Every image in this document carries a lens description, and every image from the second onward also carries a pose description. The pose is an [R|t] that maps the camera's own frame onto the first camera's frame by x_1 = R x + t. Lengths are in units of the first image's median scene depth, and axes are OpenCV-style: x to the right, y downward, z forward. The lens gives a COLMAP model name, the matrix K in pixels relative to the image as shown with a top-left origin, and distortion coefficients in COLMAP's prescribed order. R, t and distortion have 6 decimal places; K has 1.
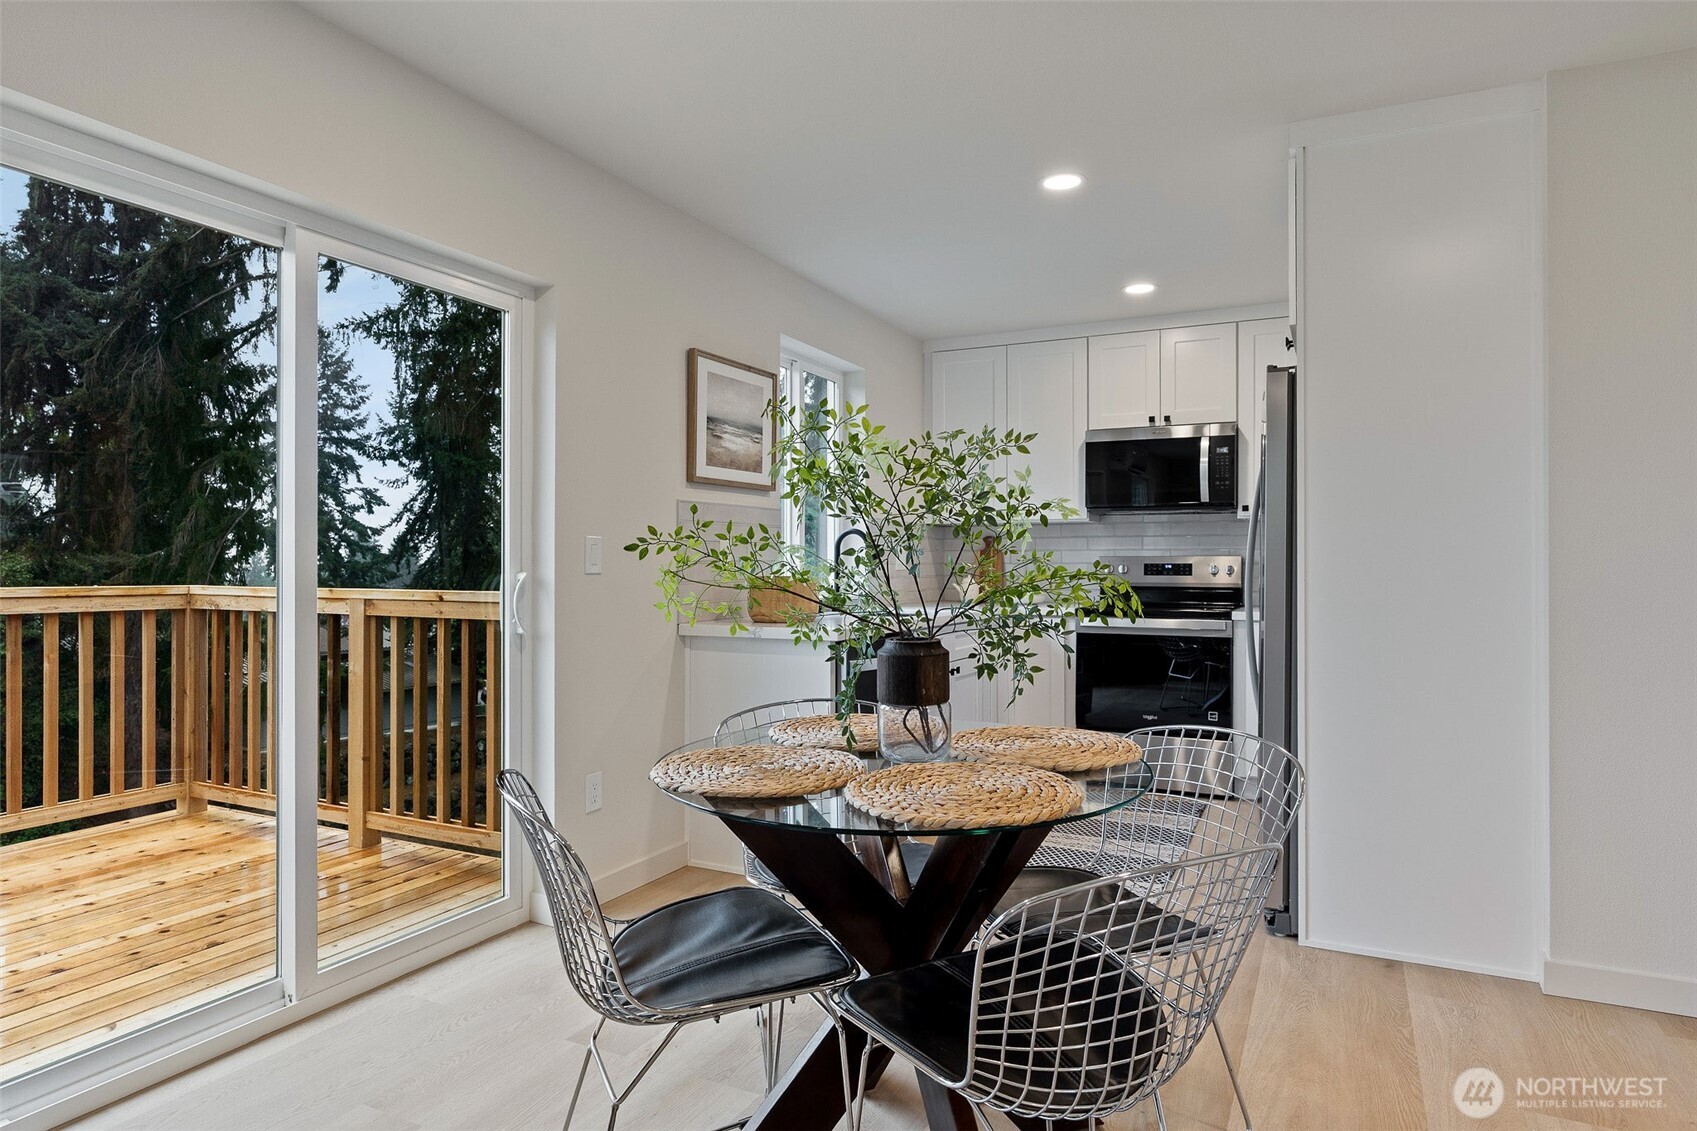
lens RADIAL K [[996.5, 0, 848.0], [0, 996.5, 570.1], [0, 0, 1]] dist [-0.006694, 0.001520]
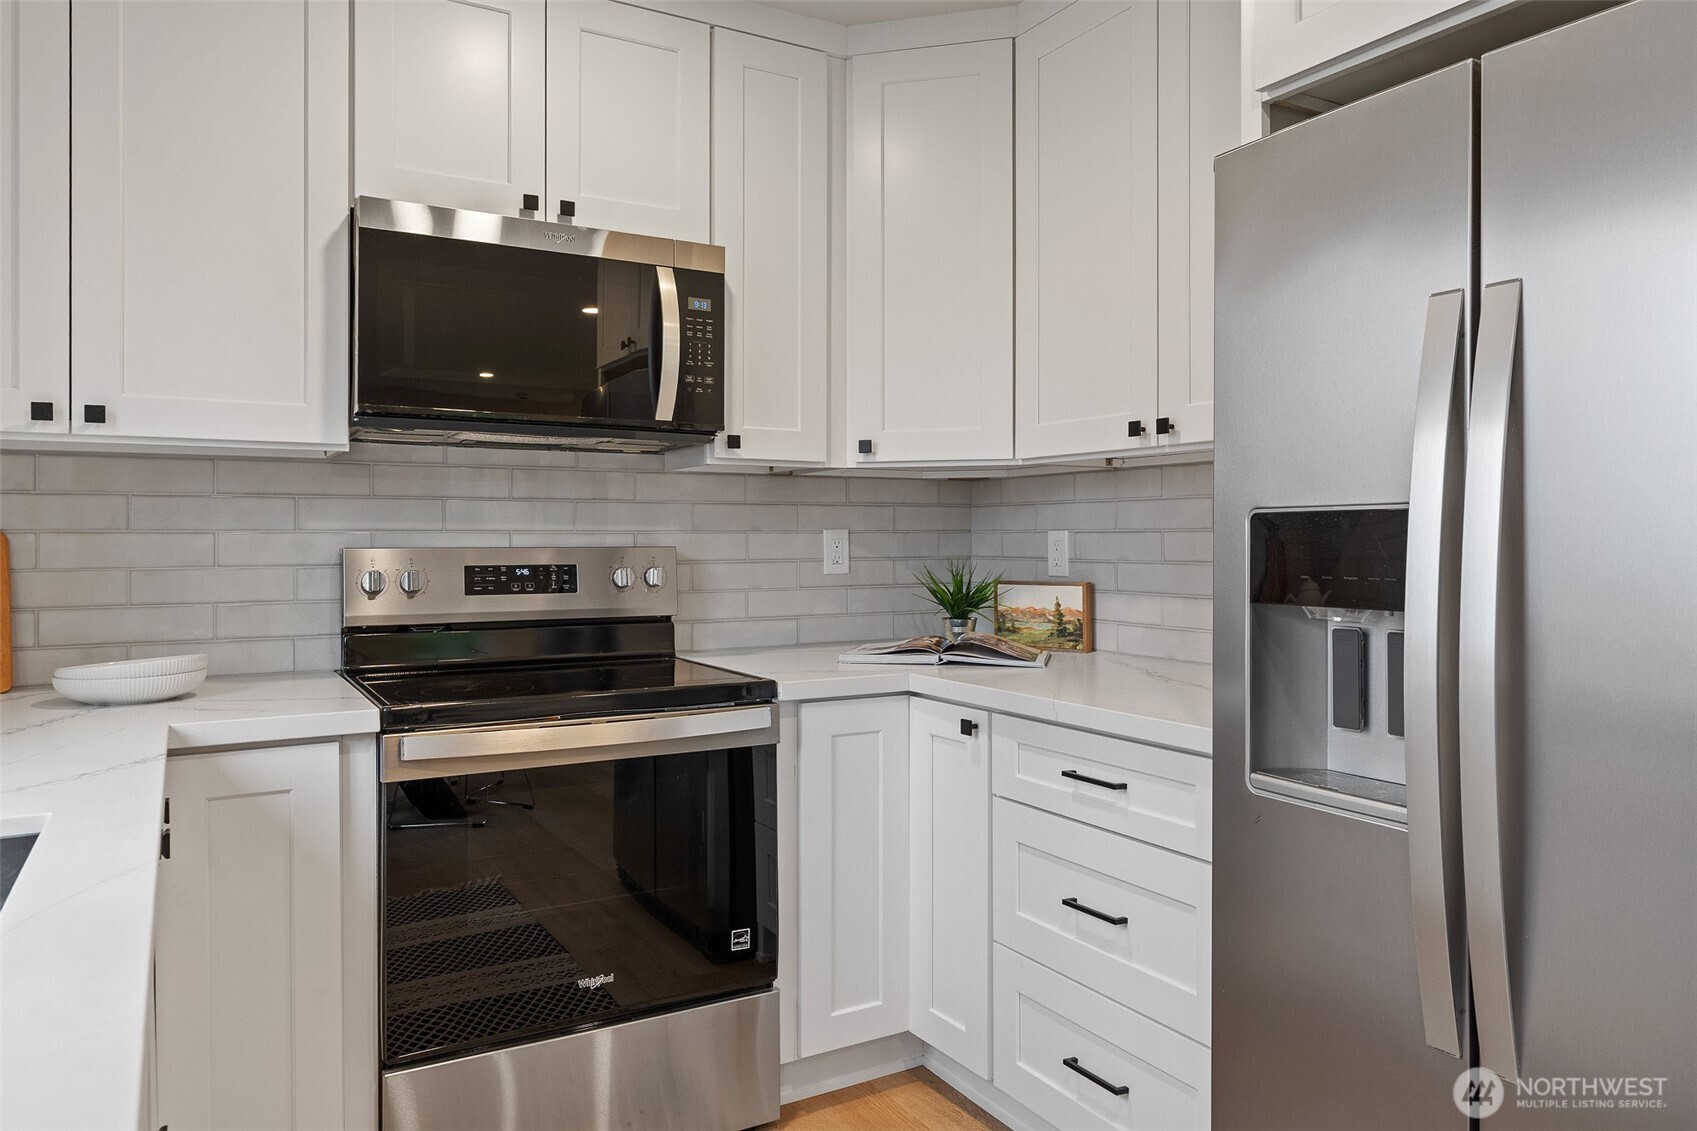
lens RADIAL K [[1132.8, 0, 855.4], [0, 1132.8, 537.4], [0, 0, 1]] dist [-0.000319, -0.002165]
pose [[0.536501, 0.000183, 0.843899, -0.004537], [0.009453, 0.999936, -0.006226, -0.014352], [-0.843847, 0.011317, 0.536465, 0.649944]]
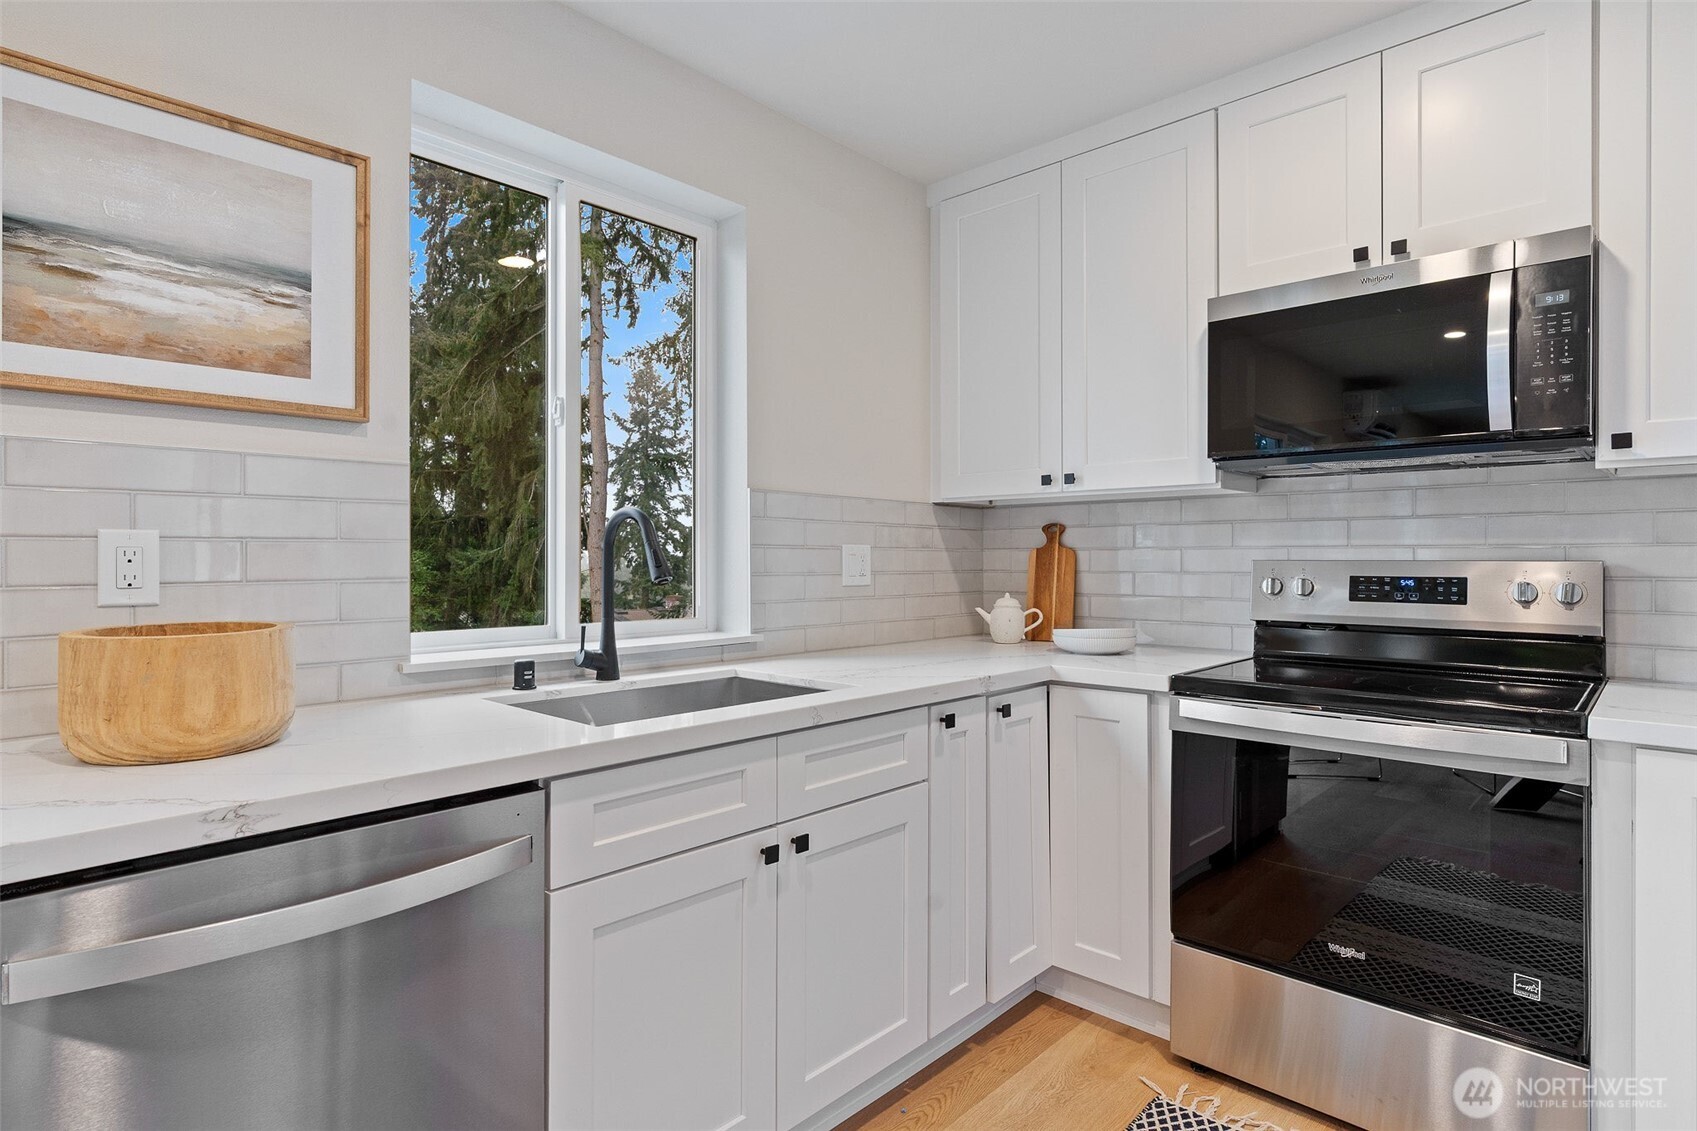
lens RADIAL K [[900.8, 0, 835.9], [0, 900.8, 558.4], [0, 0, 1]] dist [-0.000017, 0.000633]
pose [[0.958405, -0.001381, -0.285409, 0.194578], [-0.000012, 0.999988, -0.004881, -0.013392], [0.285412, 0.004682, 0.958393, 0.546197]]
